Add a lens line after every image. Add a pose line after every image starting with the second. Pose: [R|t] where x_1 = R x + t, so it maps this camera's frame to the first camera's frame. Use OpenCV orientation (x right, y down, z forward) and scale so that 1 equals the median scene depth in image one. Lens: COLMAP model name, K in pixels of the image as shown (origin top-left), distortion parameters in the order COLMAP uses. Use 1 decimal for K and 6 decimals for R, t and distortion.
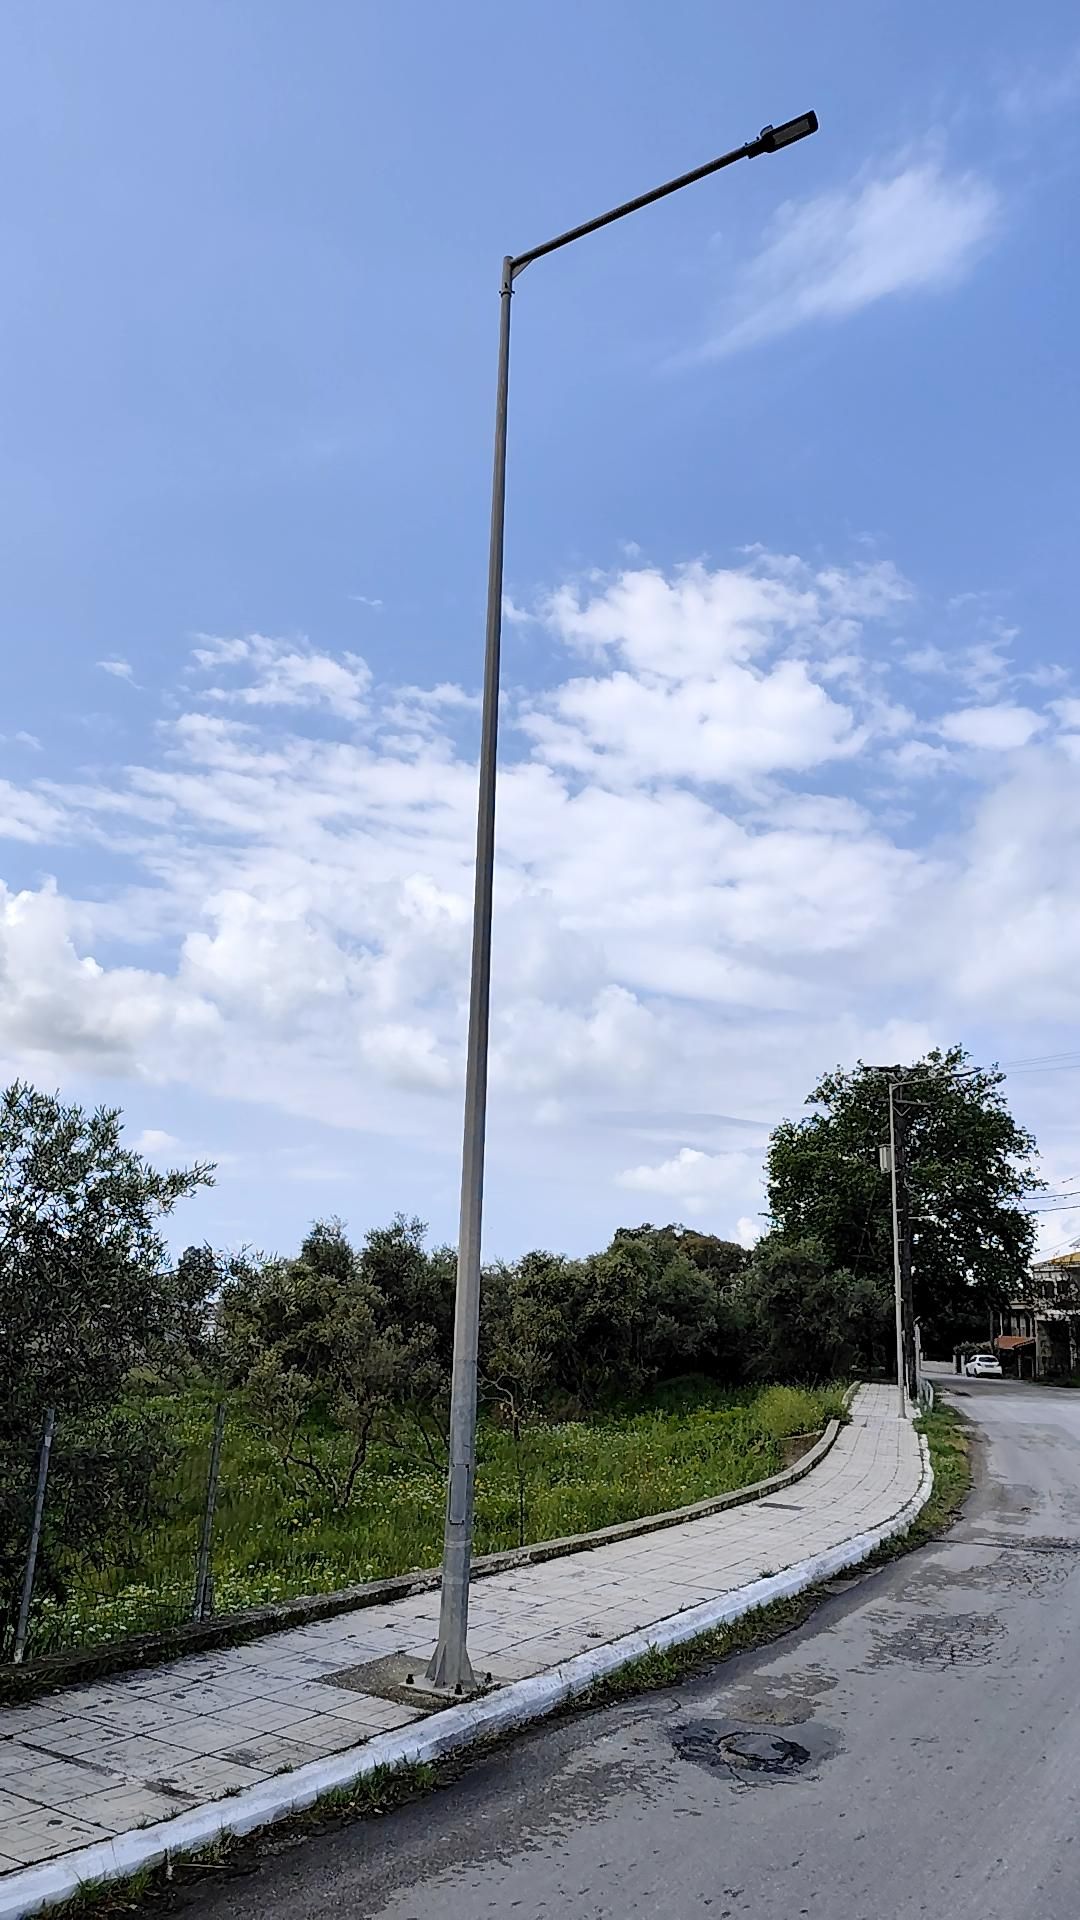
lens RADIAL K [[1325.4, 0, 532.8], [0, 1325.4, 958.5], [0, 0, 1]] dist [0.037417, -0.047921]
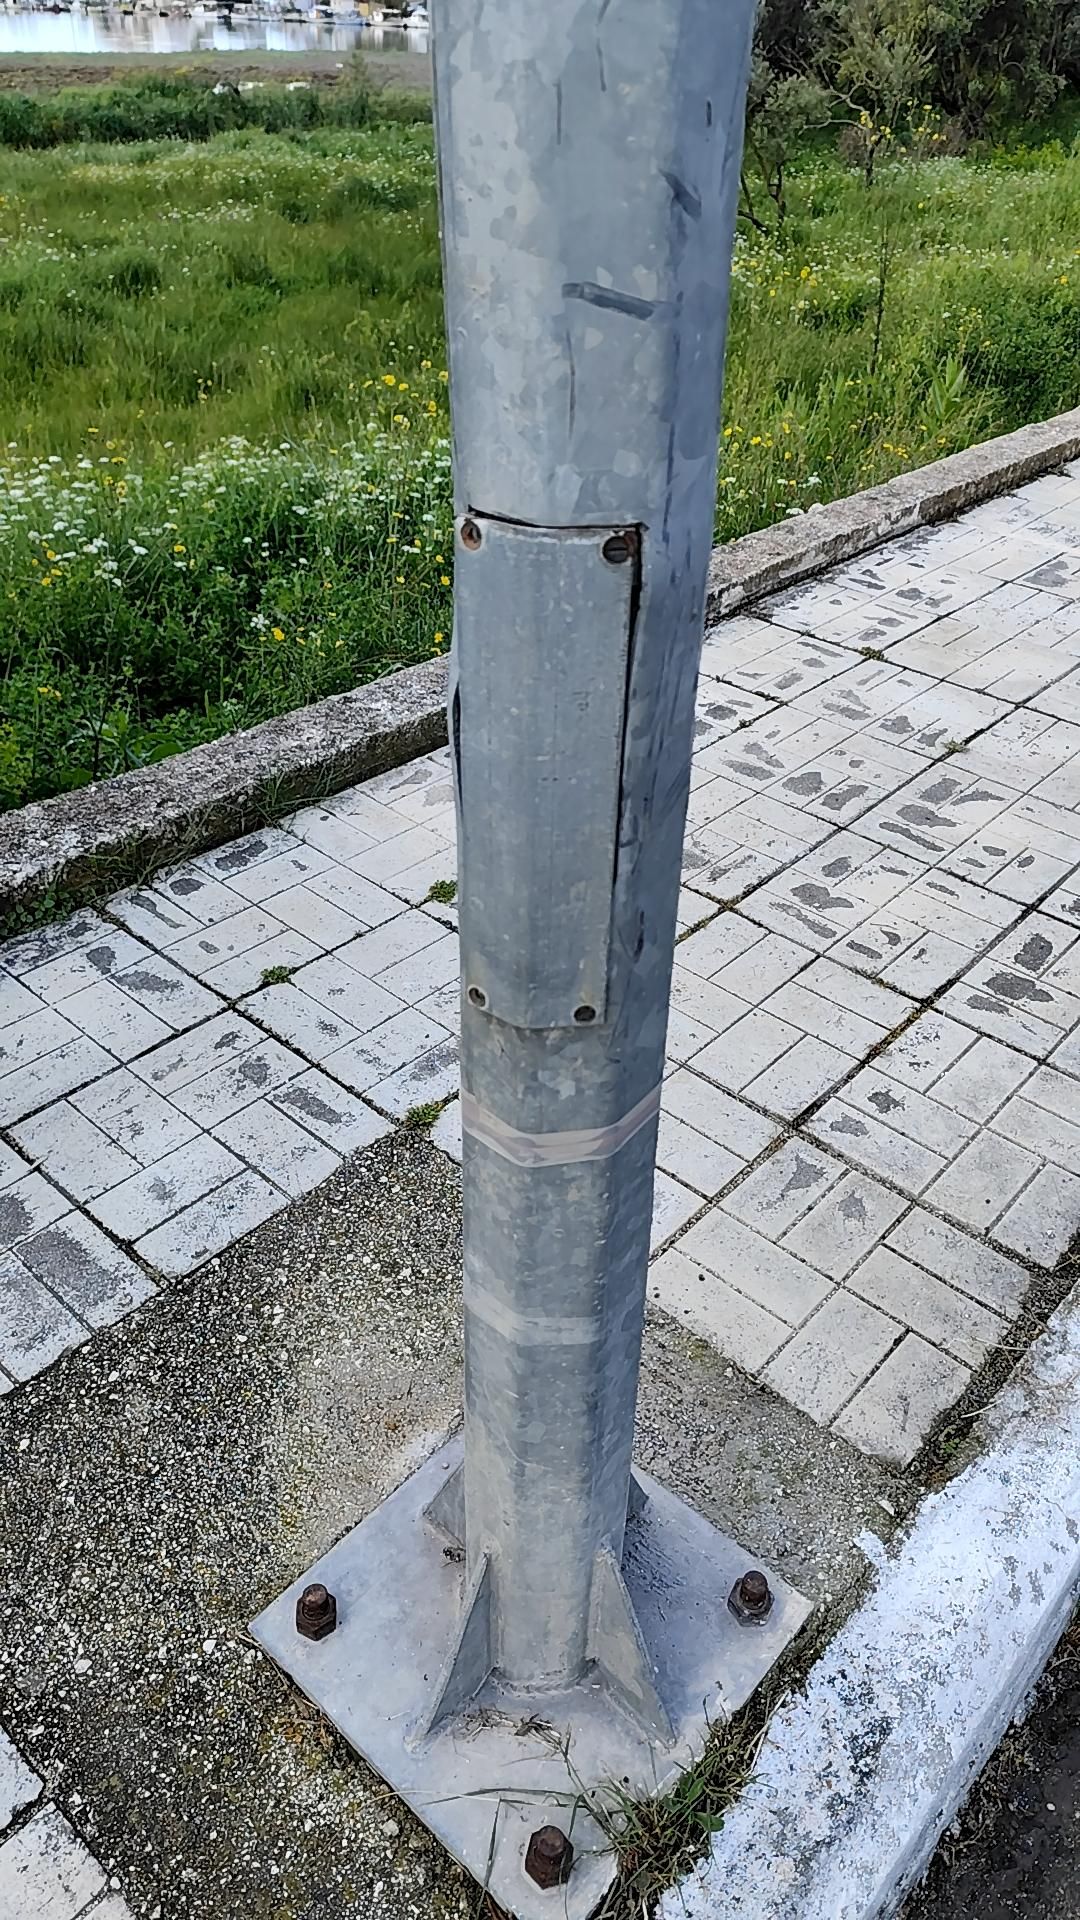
lens RADIAL K [[1325.4, 0, 532.8], [0, 1325.4, 958.5], [0, 0, 1]] dist [0.037417, -0.047921]
pose [[0.975791, 0.109823, -0.189133, -0.011745], [0.074556, 0.645945, 0.759735, 0.107121], [0.205606, -0.755443, 0.622119, 0.298686]]
